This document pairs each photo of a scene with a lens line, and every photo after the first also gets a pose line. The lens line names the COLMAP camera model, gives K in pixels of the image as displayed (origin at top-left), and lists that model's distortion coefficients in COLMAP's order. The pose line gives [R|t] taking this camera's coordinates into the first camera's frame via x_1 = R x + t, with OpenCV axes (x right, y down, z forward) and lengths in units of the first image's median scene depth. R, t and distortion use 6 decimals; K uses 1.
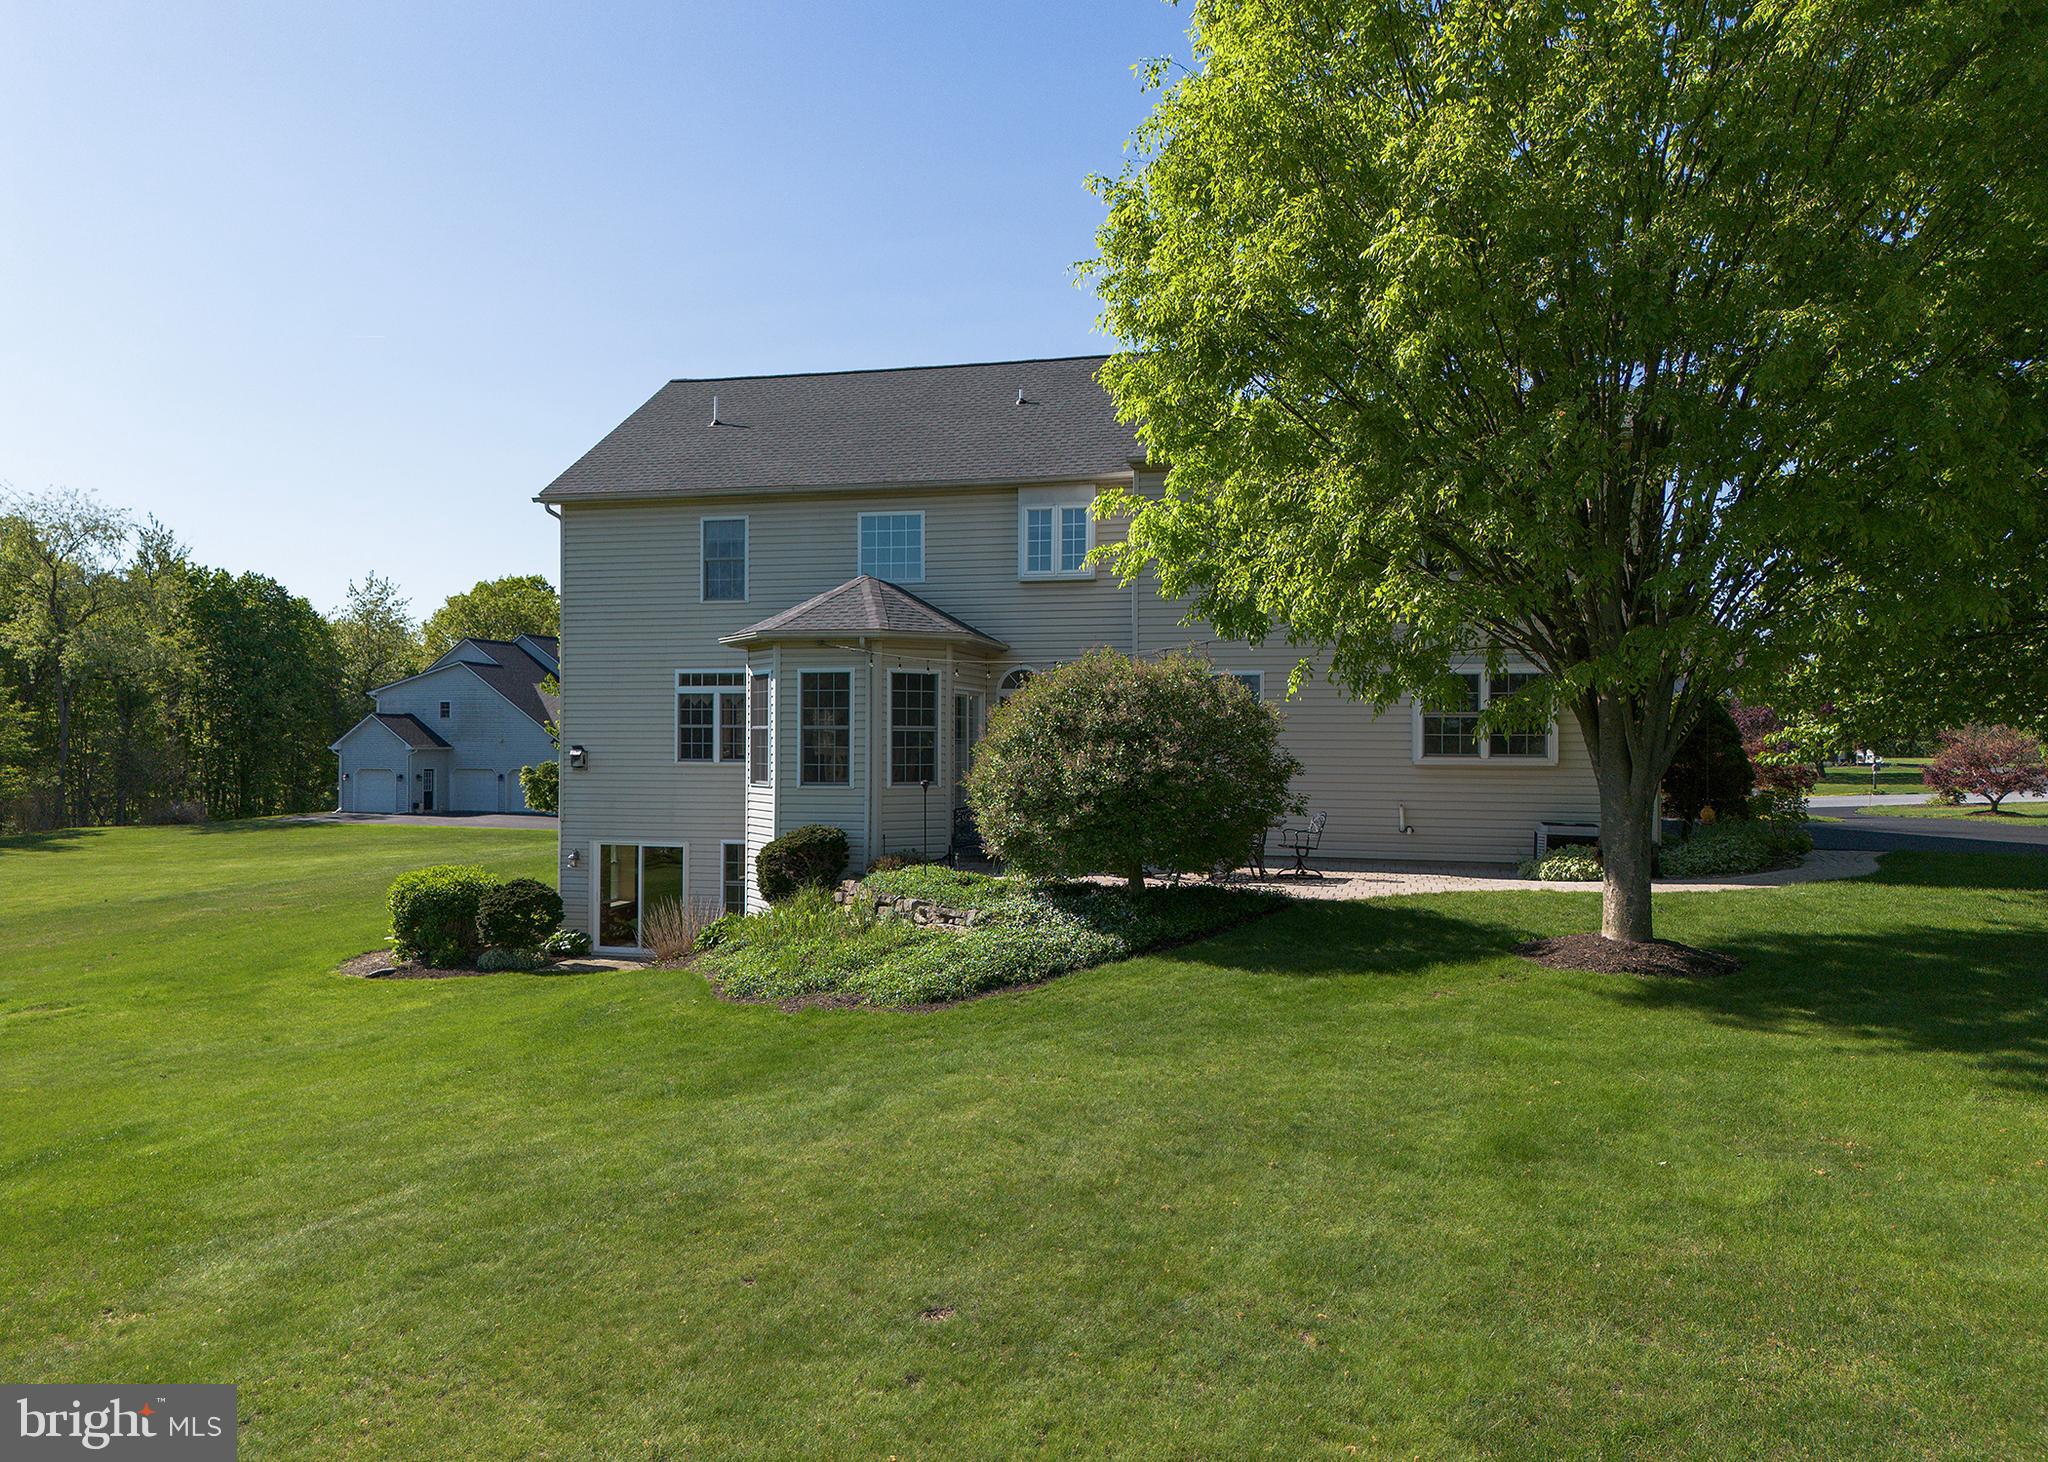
lens RADIAL K [[1435.0, 0, 1024.0], [0, 1435.0, 731.0], [0, 0, 1]] dist [0.077919, -0.074313]
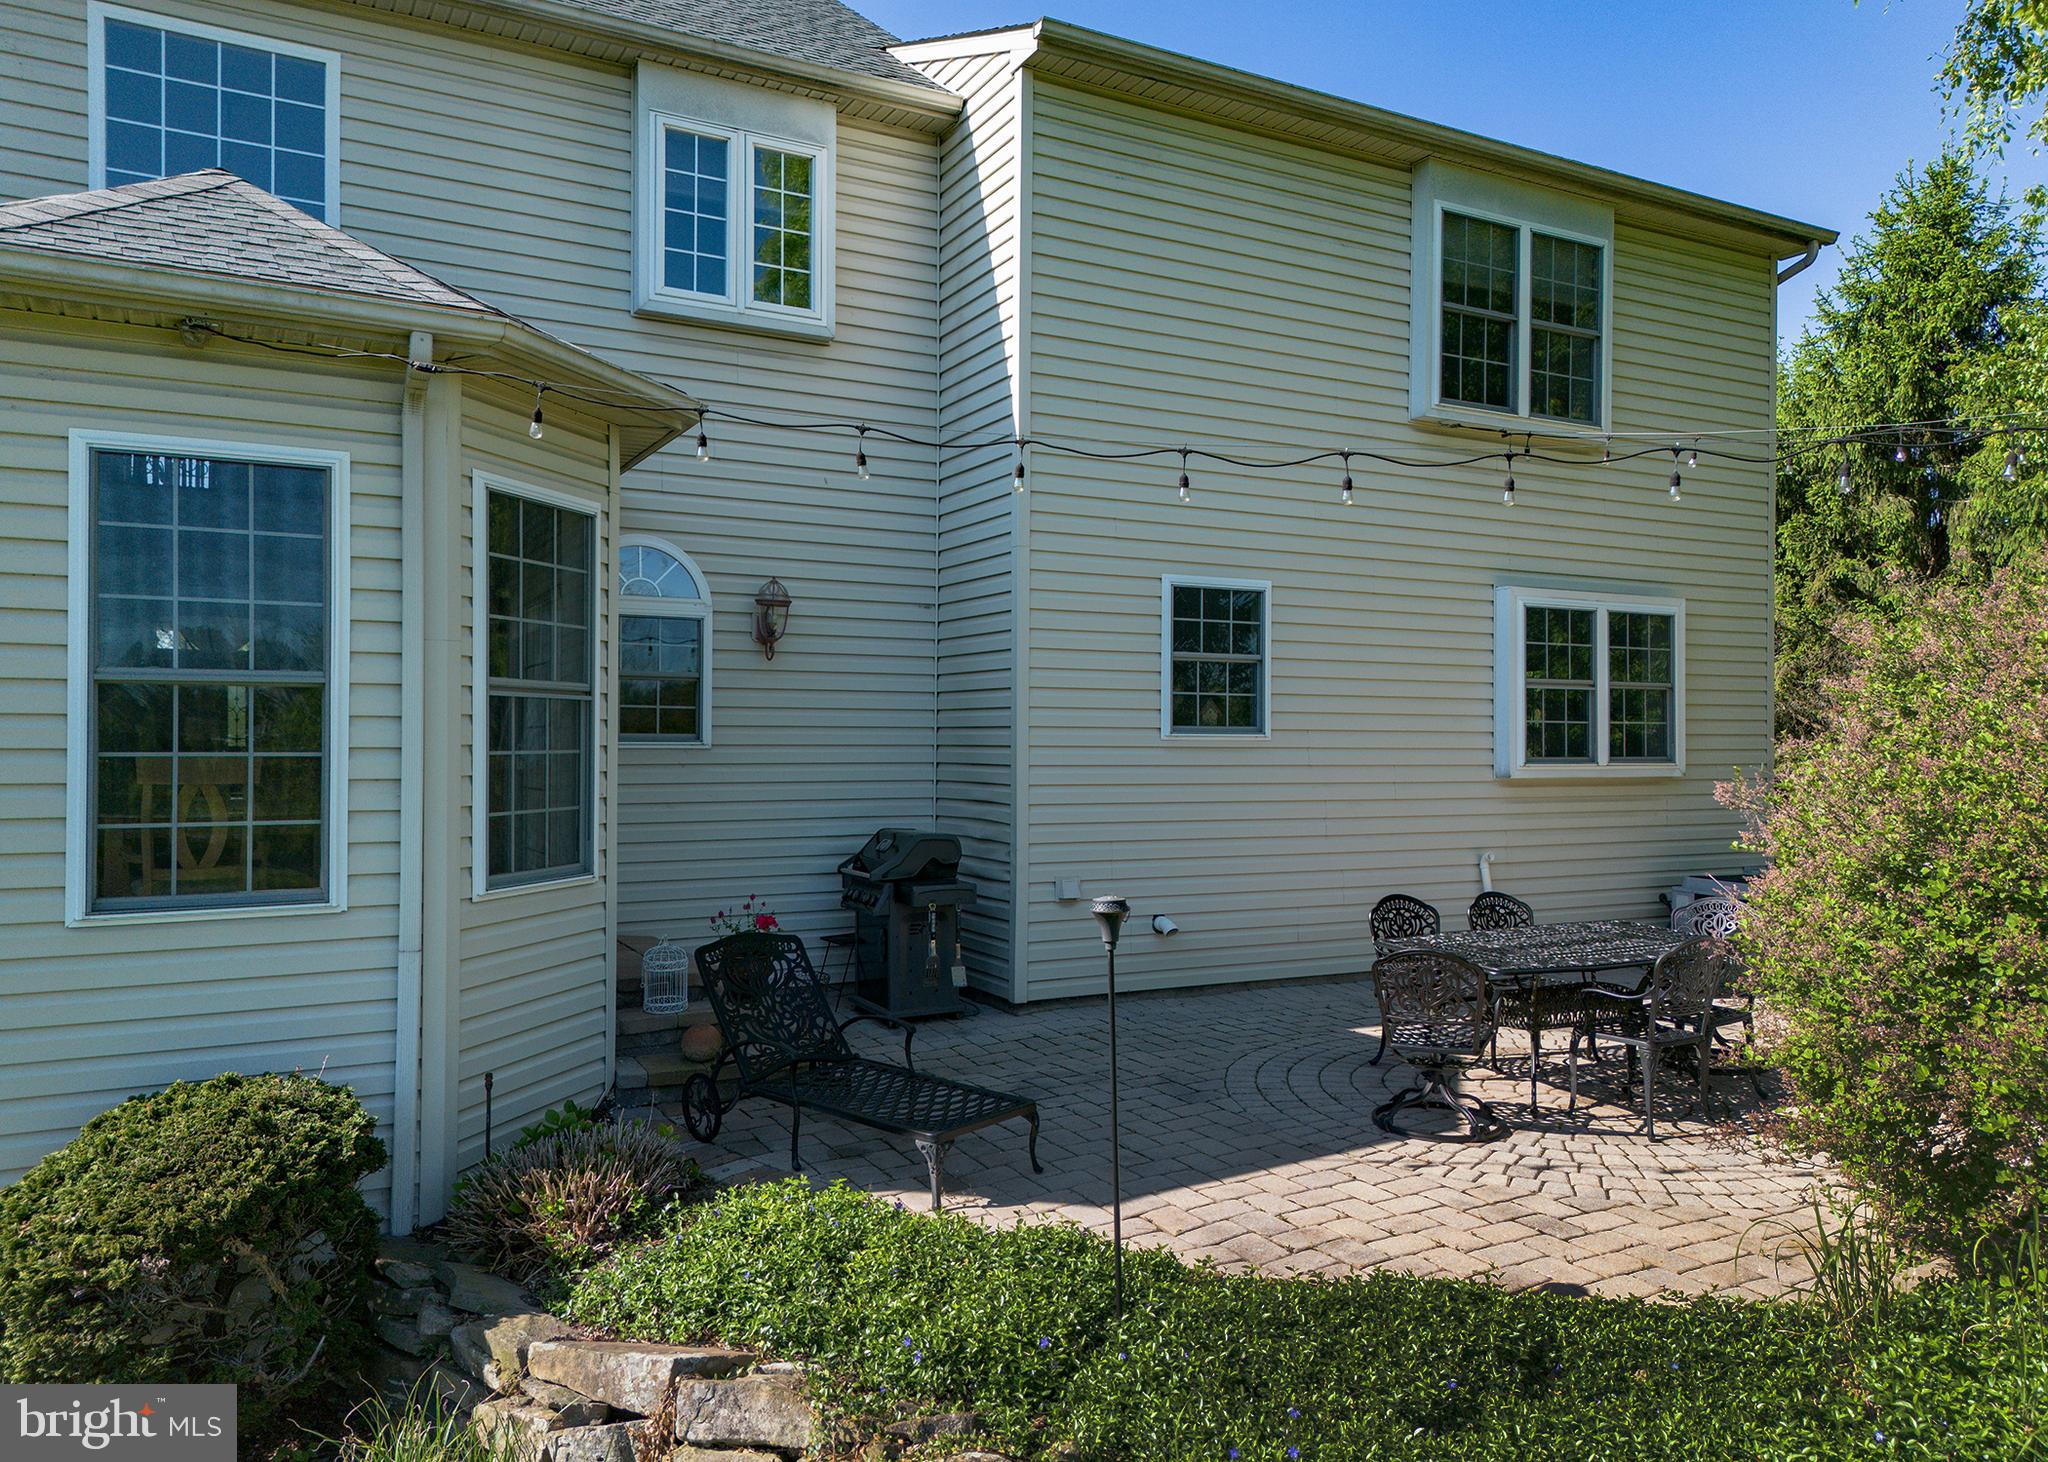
lens RADIAL K [[1435.0, 0, 1024.0], [0, 1435.0, 731.0], [0, 0, 1]] dist [0.077919, -0.074313]
pose [[0.736357, 0.002444, 0.676589, -0.187934], [-0.005792, 0.999980, 0.002692, 0.005086], [-0.676569, -0.005902, 0.736356, 0.650763]]
